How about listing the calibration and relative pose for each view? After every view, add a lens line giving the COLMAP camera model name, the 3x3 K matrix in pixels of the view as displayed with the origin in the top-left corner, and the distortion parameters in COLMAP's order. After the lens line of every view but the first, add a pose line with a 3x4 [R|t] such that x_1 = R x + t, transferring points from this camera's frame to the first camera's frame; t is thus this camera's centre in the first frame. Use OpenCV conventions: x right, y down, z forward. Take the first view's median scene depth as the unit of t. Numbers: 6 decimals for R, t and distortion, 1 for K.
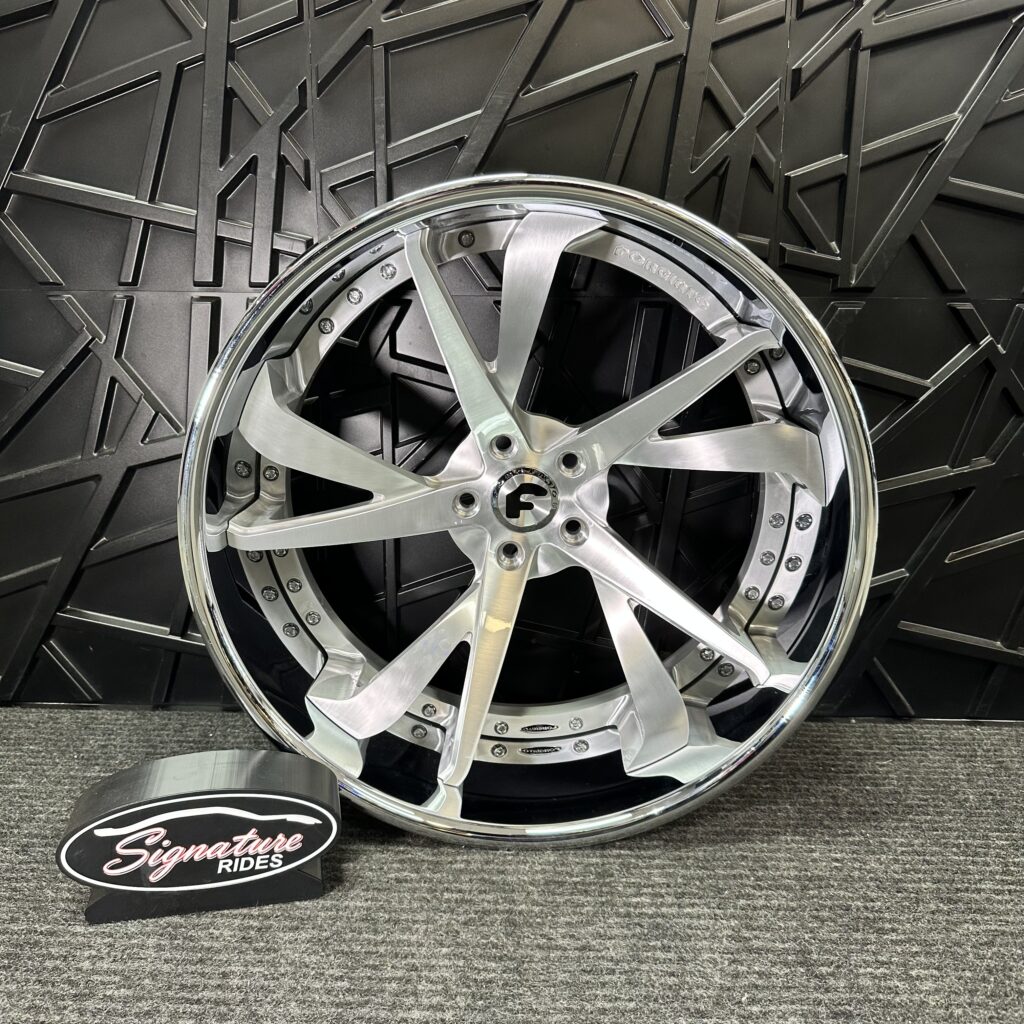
lens RADIAL K [[967.6, 0, 504.5], [0, 967.6, 506.9], [0, 0, 1]] dist [-0.040008, 0.000000]
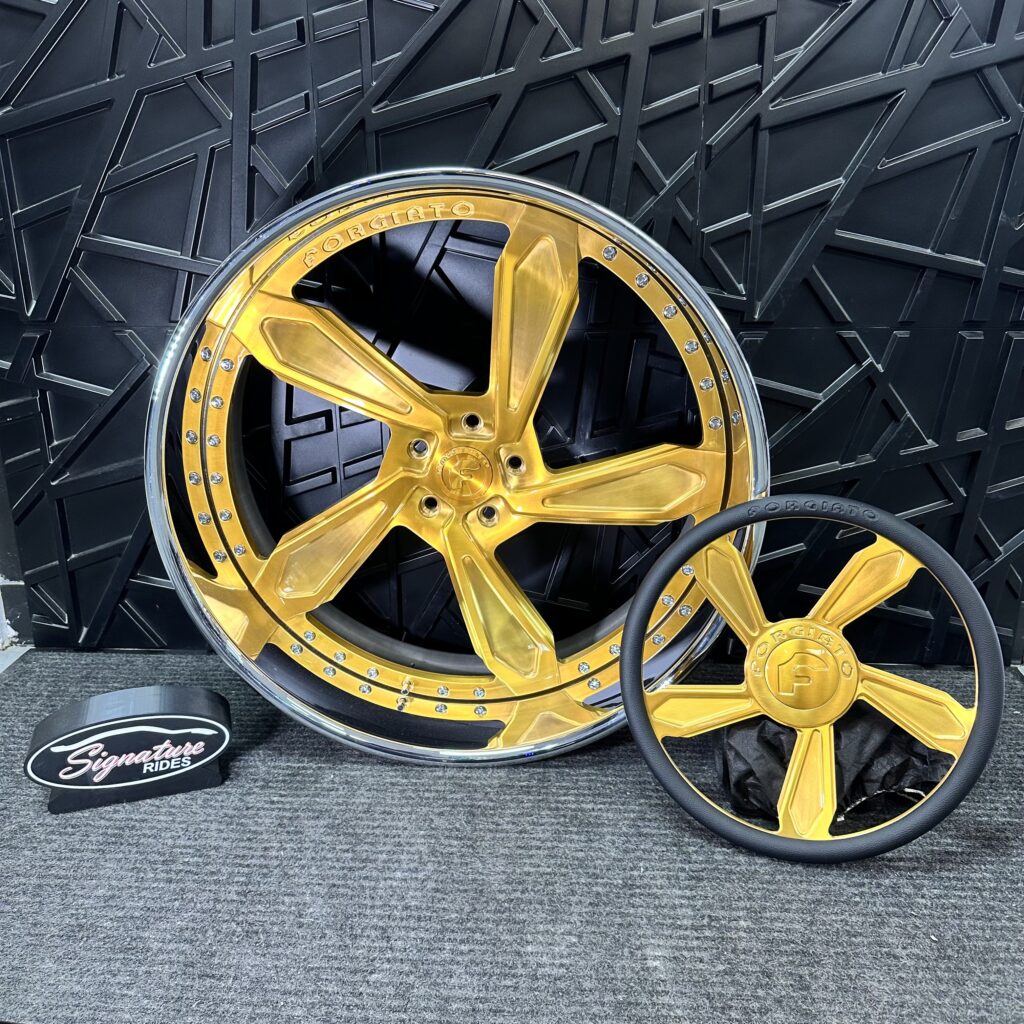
lens RADIAL K [[967.6, 0, 518.7], [0, 967.6, 507.2], [0, 0, 1]] dist [-0.040008, 0.000000]
pose [[0.999639, -0.004554, -0.026484, 0.091249], [0.006751, 0.996490, 0.083441, -0.098634], [0.026011, -0.083590, 0.996161, -0.275656]]
